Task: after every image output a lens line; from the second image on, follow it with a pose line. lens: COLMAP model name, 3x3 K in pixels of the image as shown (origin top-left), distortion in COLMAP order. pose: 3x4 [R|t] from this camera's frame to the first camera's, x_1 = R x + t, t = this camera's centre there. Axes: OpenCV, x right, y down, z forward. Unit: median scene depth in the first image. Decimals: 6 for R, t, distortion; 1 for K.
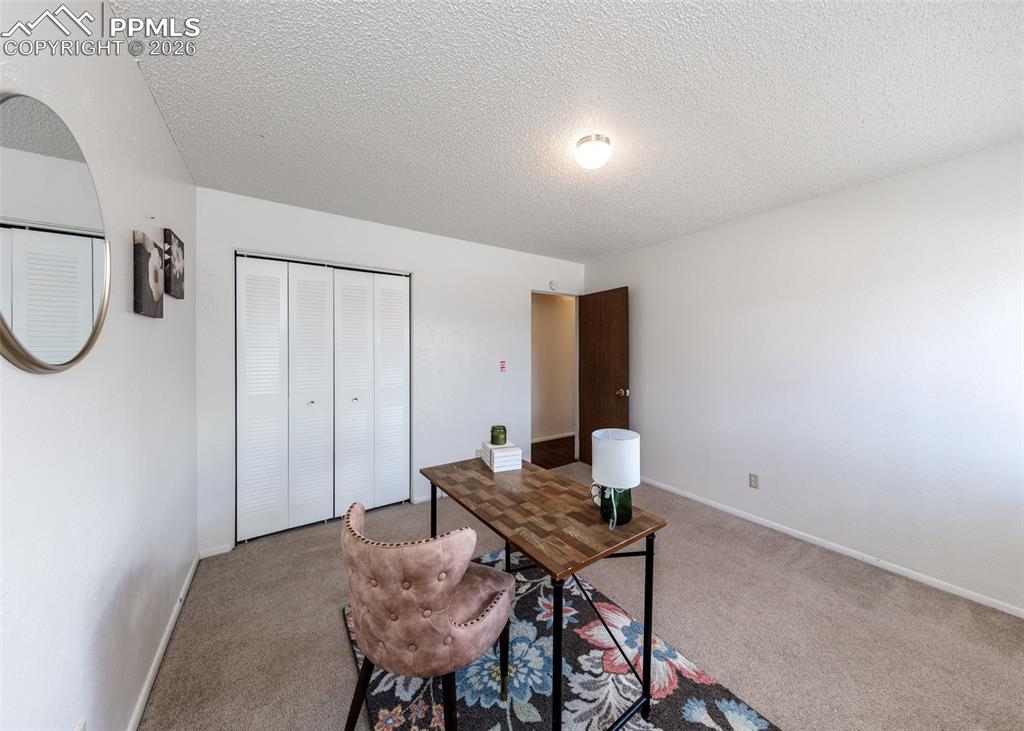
lens RADIAL K [[355.8, 0, 539.0], [0, 355.8, 349.1], [0, 0, 1]] dist [0.006724, -0.000193]
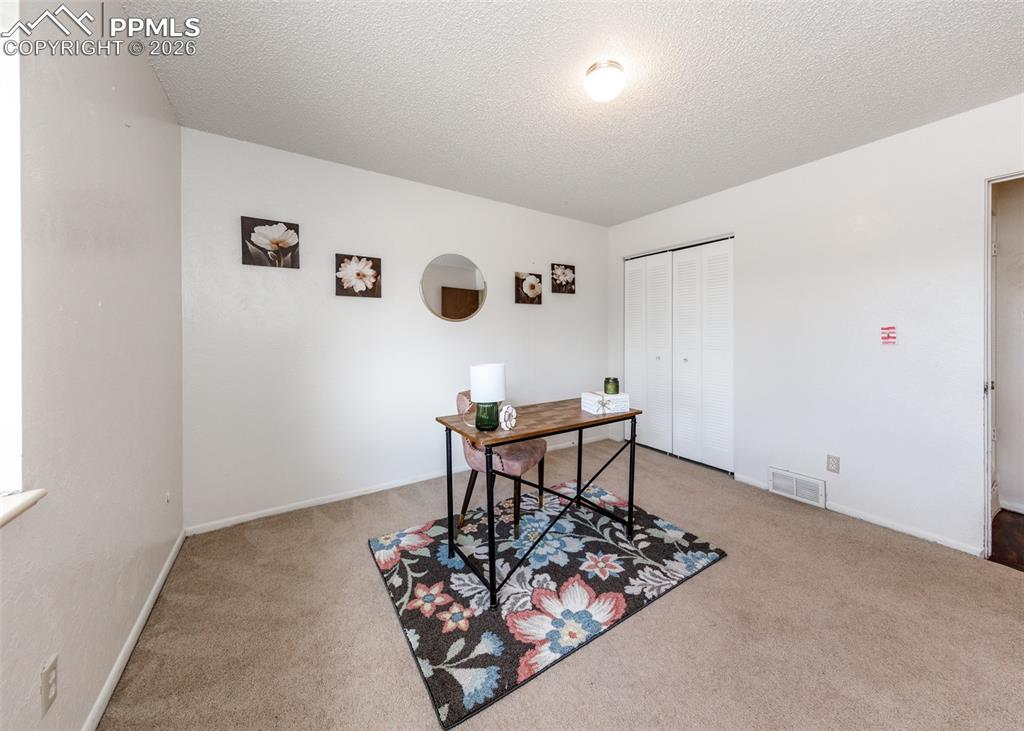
lens RADIAL K [[355.8, 0, 515.1], [0, 355.8, 334.5], [0, 0, 1]] dist [0.006724, -0.000193]
pose [[-0.059733, 0.005445, -0.998200, 1.162764], [0.004970, 0.999974, 0.005157, 0.088482], [0.998202, -0.004653, -0.059758, 0.904175]]
